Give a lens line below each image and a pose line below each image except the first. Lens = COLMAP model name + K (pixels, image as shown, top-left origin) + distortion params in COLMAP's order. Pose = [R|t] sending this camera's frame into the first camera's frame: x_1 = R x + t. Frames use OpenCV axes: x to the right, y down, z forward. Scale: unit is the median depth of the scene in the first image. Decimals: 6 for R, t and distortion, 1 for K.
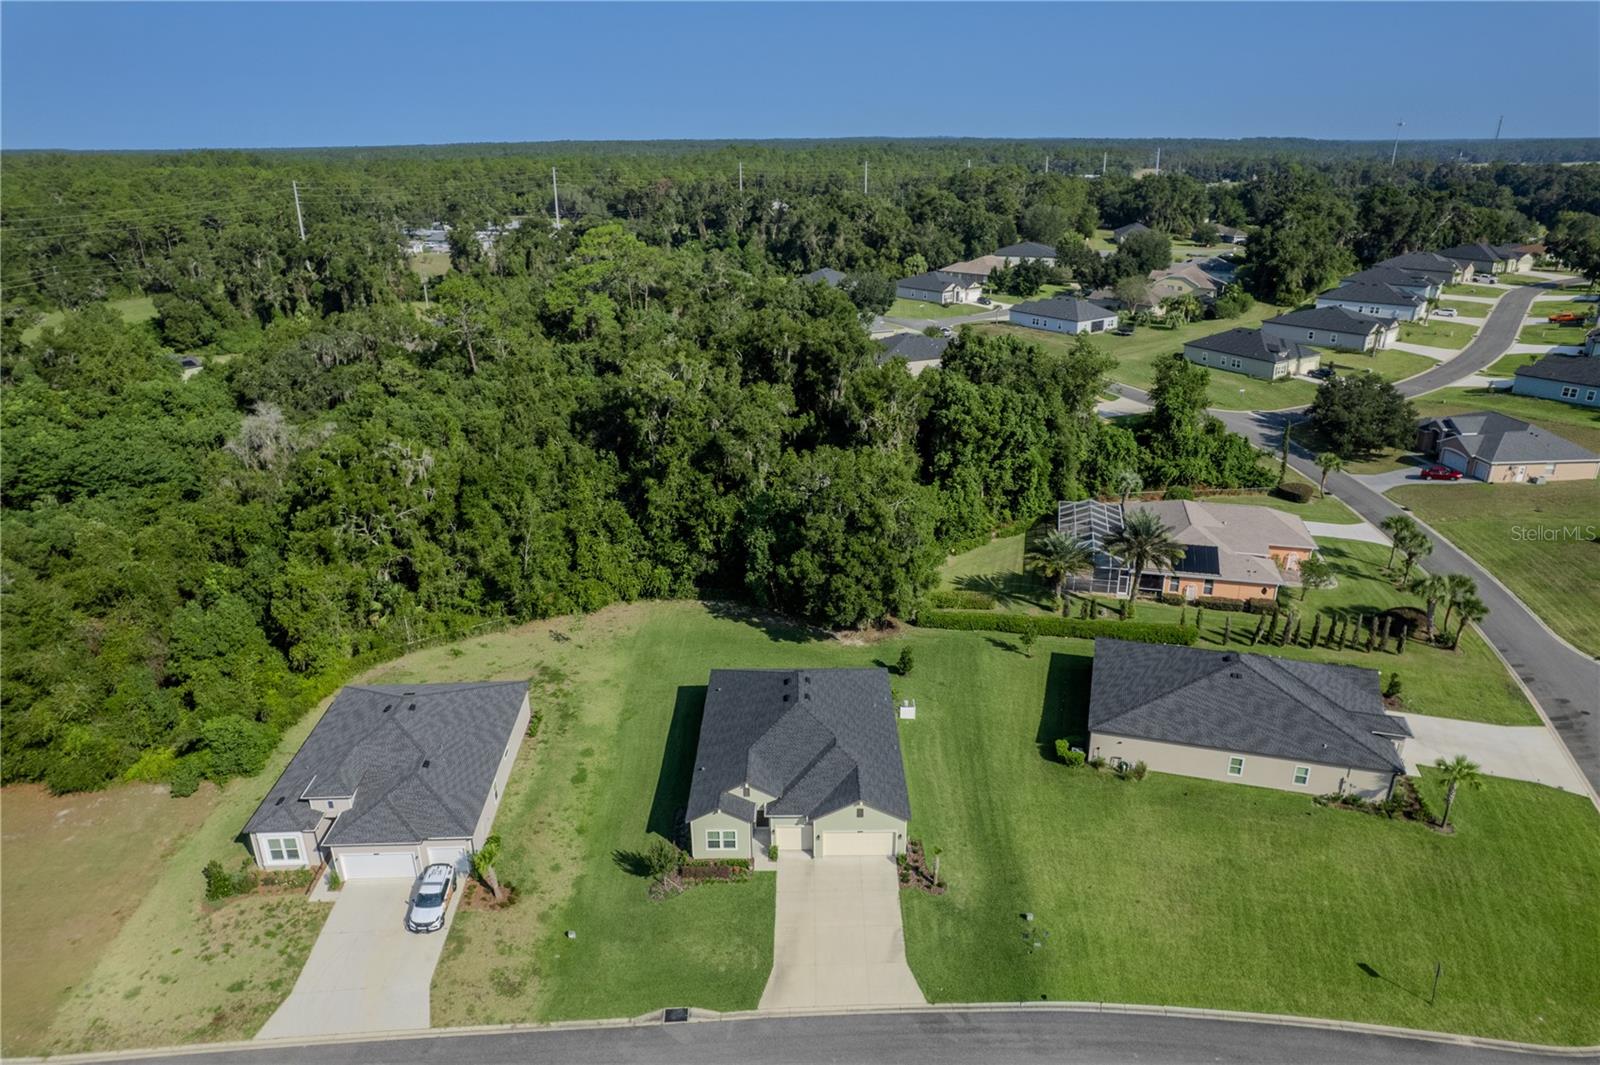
lens RADIAL K [[1025.7, 0, 799.5], [0, 1025.7, 551.7], [0, 0, 1]] dist [-0.085897, 0.078325]
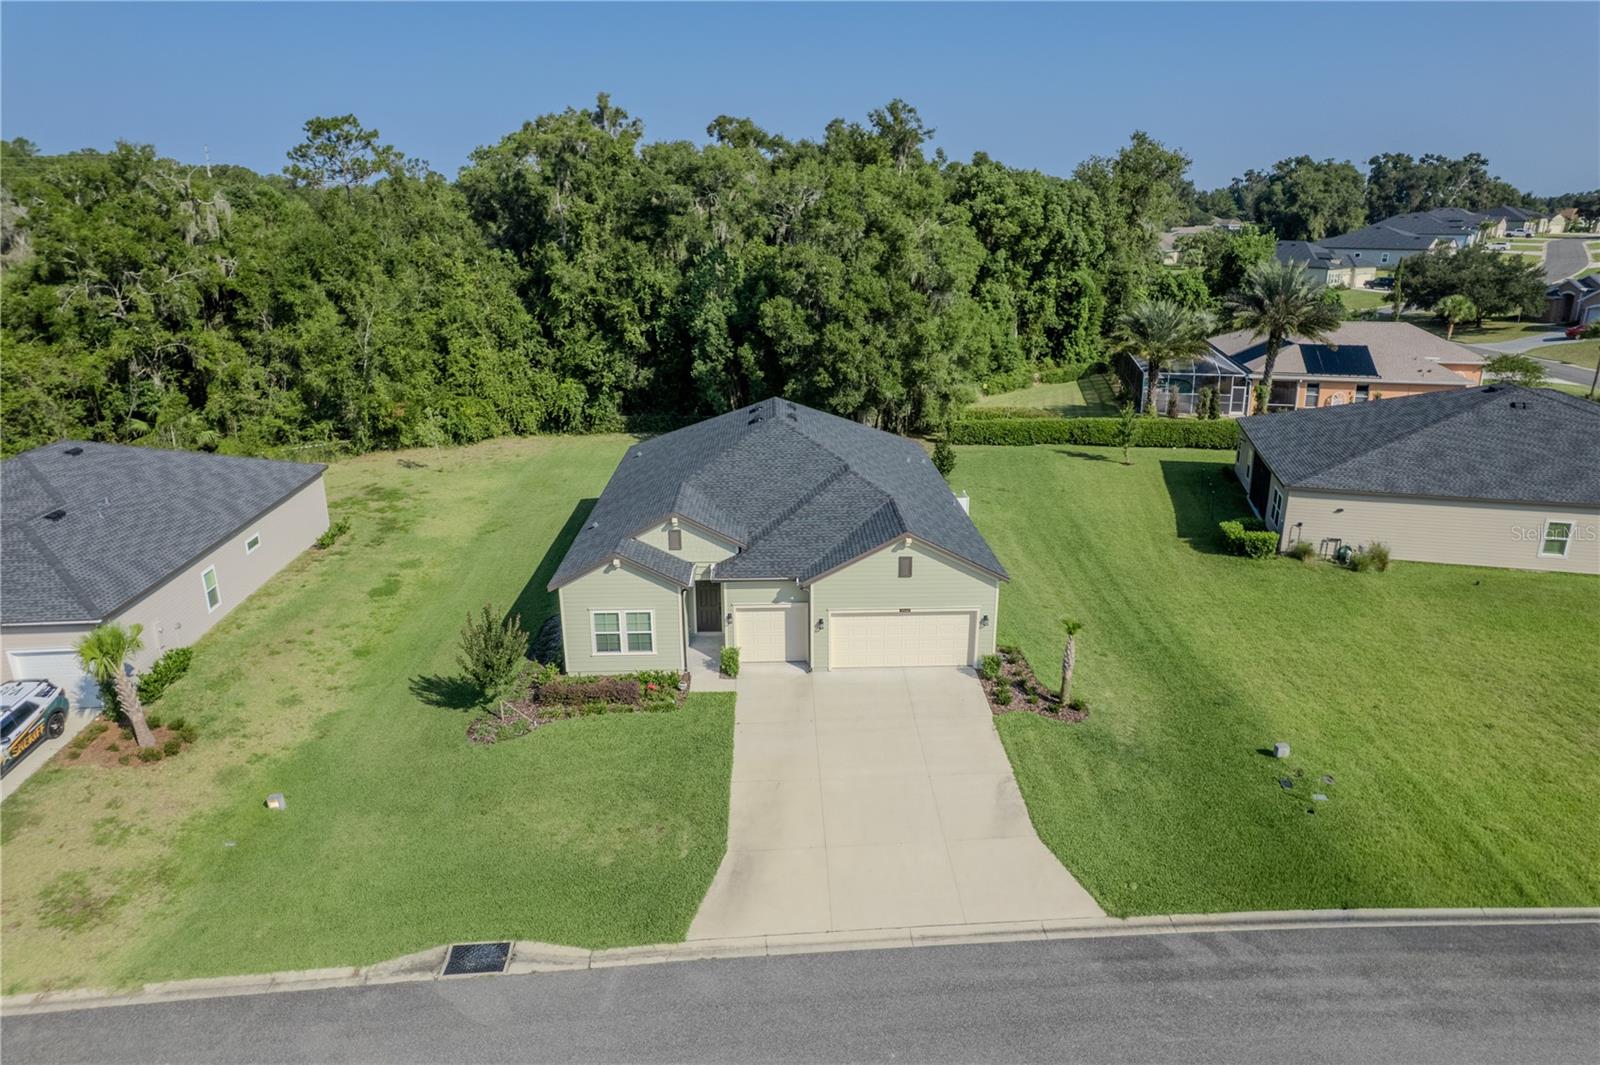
lens RADIAL K [[1025.7, 0, 799.5], [0, 1025.7, 551.7], [0, 0, 1]] dist [-0.085897, 0.078325]
pose [[0.999474, -0.007605, 0.031527, -0.006784], [0.009758, 0.997589, -0.068716, 0.275306], [-0.030928, 0.068987, 0.997138, 0.497039]]
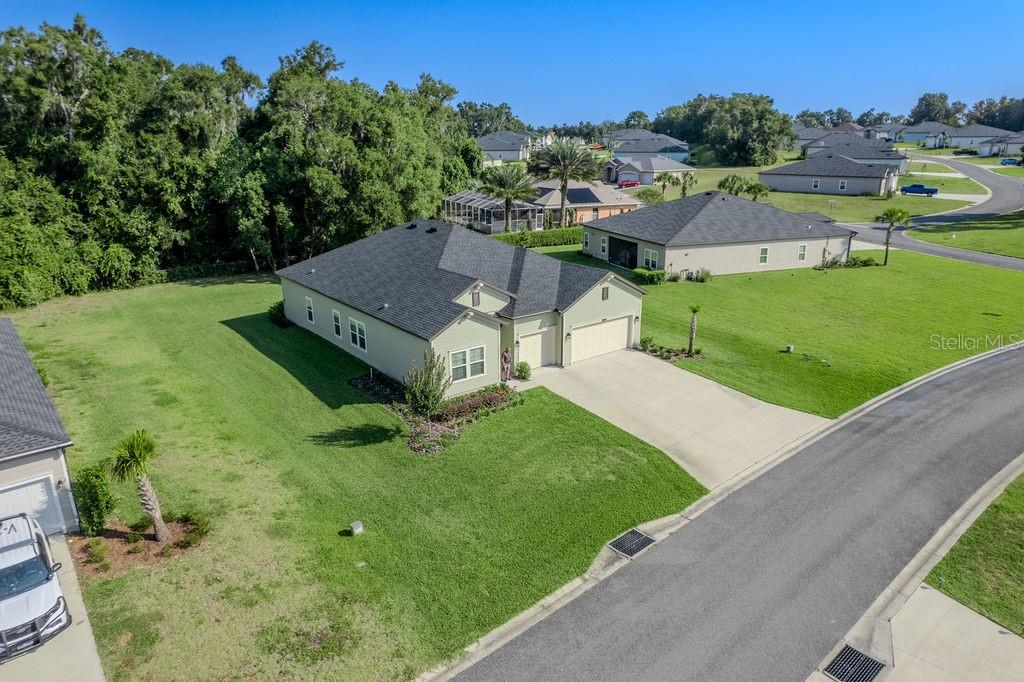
lens RADIAL K [[656.5, 0, 511.7], [0, 656.5, 353.3], [0, 0, 1]] dist [-0.085897, 0.078325]
pose [[0.788354, -0.186566, 0.586252, -0.318247], [0.232379, 0.972621, -0.002967, 0.280636], [-0.569648, 0.138571, 0.810123, 0.598848]]
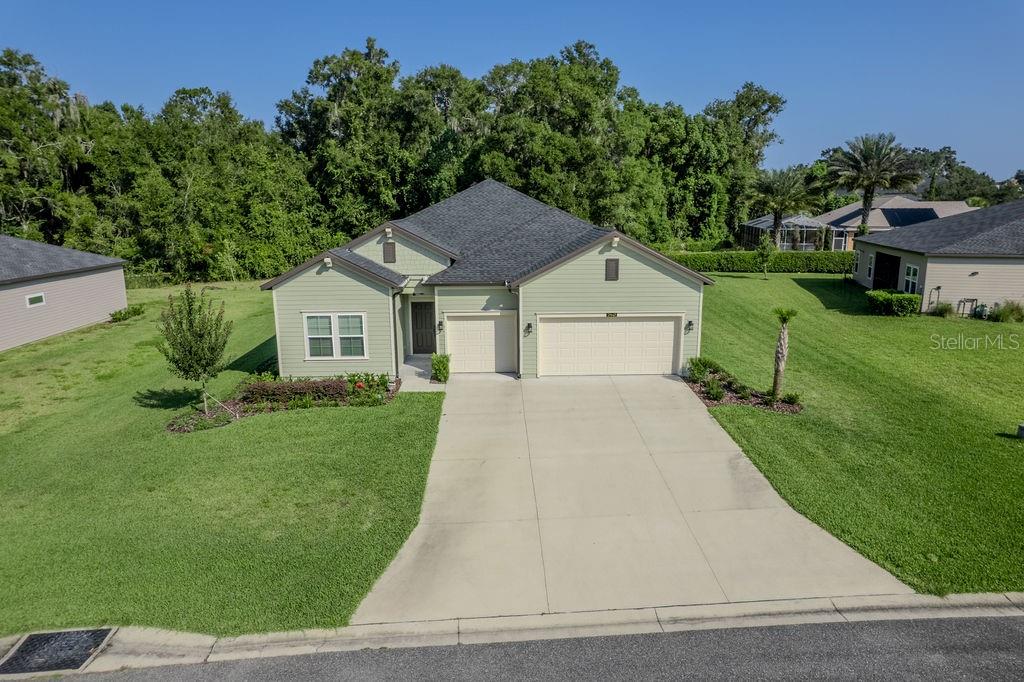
lens RADIAL K [[656.5, 0, 511.7], [0, 656.5, 353.3], [0, 0, 1]] dist [-0.085897, 0.078325]
pose [[0.999513, -0.004735, 0.030857, -0.000009], [0.009854, 0.985753, -0.167913, 0.341581], [-0.029623, 0.168135, 0.985319, 0.674142]]
